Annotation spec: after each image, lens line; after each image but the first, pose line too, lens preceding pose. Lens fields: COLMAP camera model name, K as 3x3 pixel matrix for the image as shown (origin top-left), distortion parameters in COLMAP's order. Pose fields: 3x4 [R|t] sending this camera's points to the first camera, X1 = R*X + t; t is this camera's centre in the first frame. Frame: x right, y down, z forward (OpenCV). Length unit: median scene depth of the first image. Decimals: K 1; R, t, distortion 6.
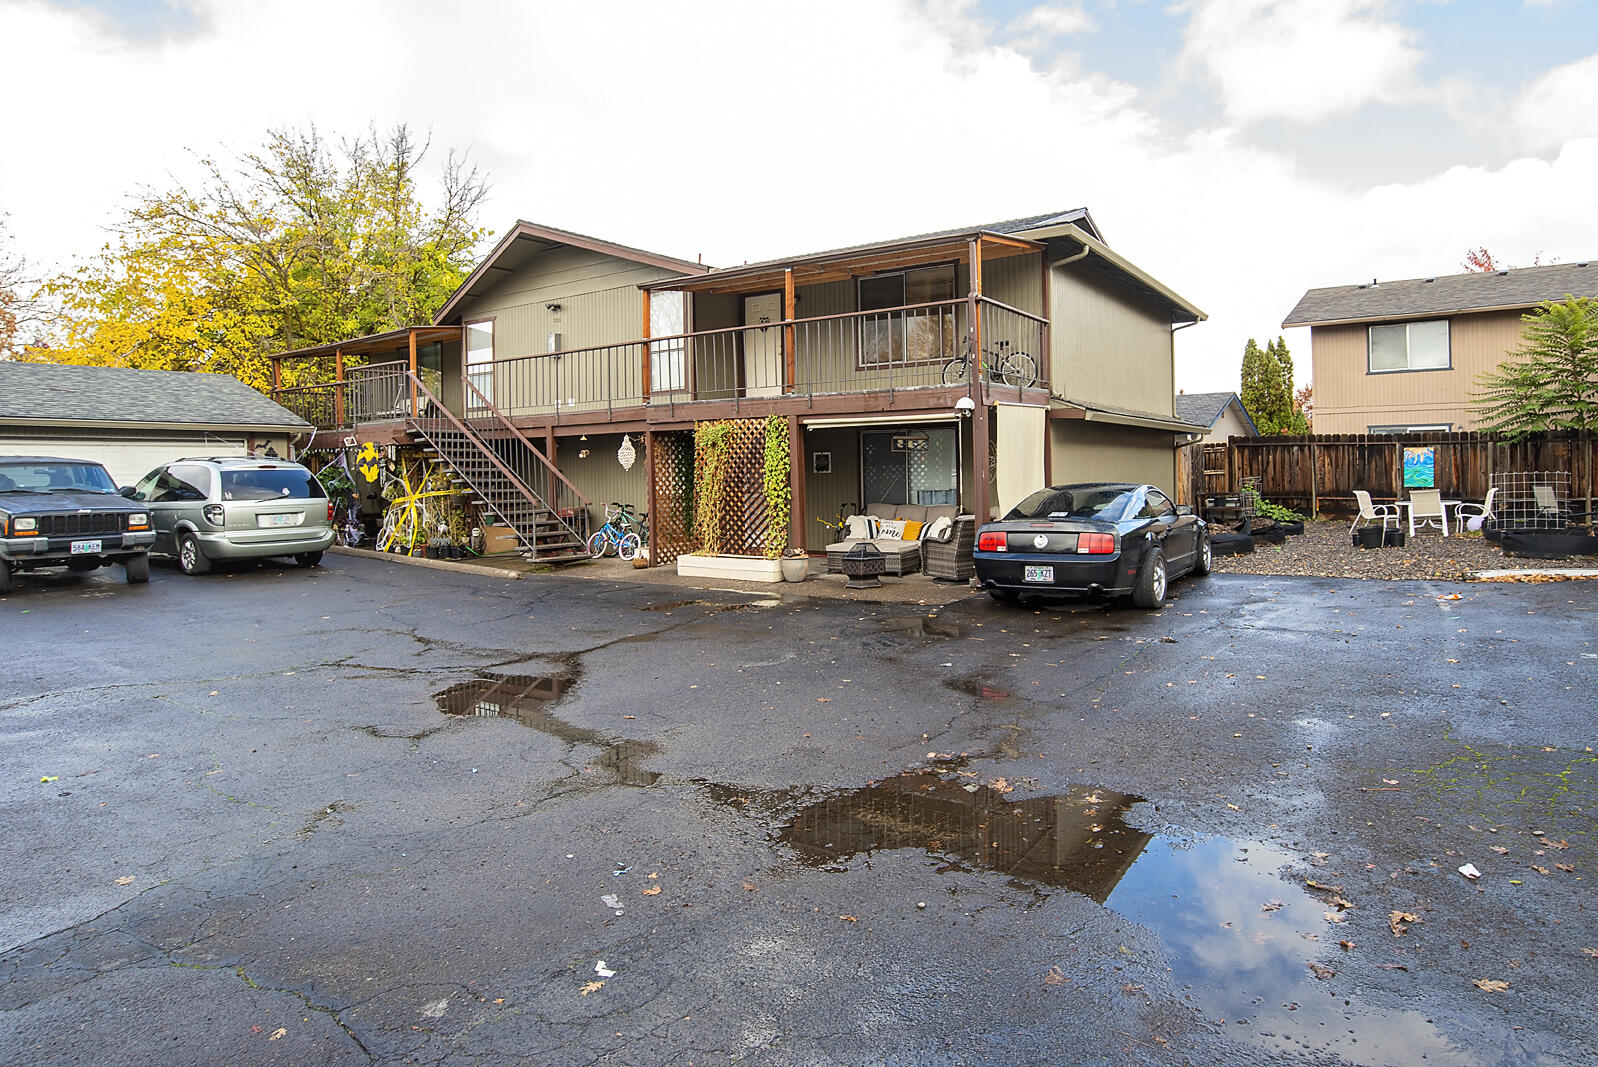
lens RADIAL K [[921.4, 0, 881.0], [0, 921.4, 471.5], [0, 0, 1]] dist [-0.079161, 0.038056]
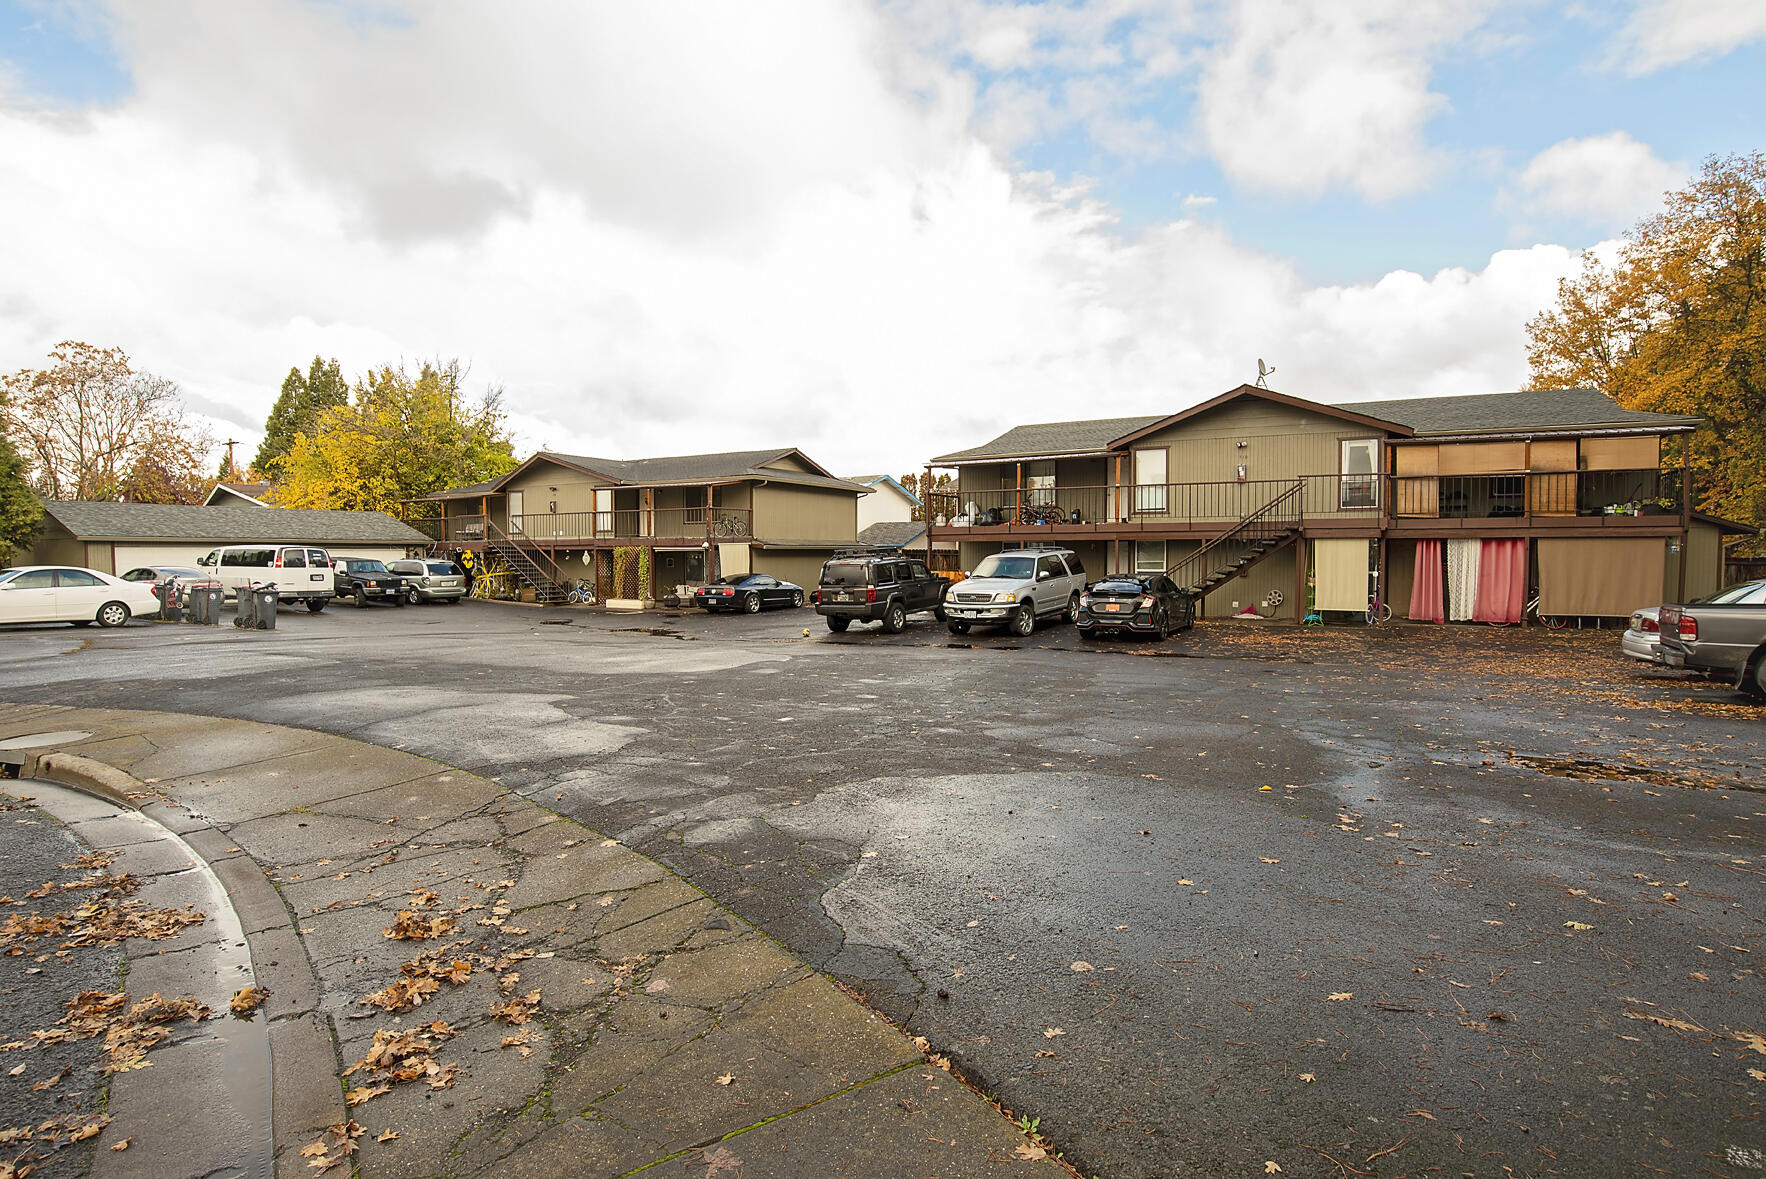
lens RADIAL K [[886.6, 0, 883.0], [0, 886.6, 589.5], [0, 0, 1]] dist [-0.073224, 0.023360]
pose [[0.998691, 0.013171, 0.049427, 0.350394], [-0.014943, 0.999253, 0.035645, -0.028449], [-0.048921, -0.036337, 0.998141, -1.216741]]
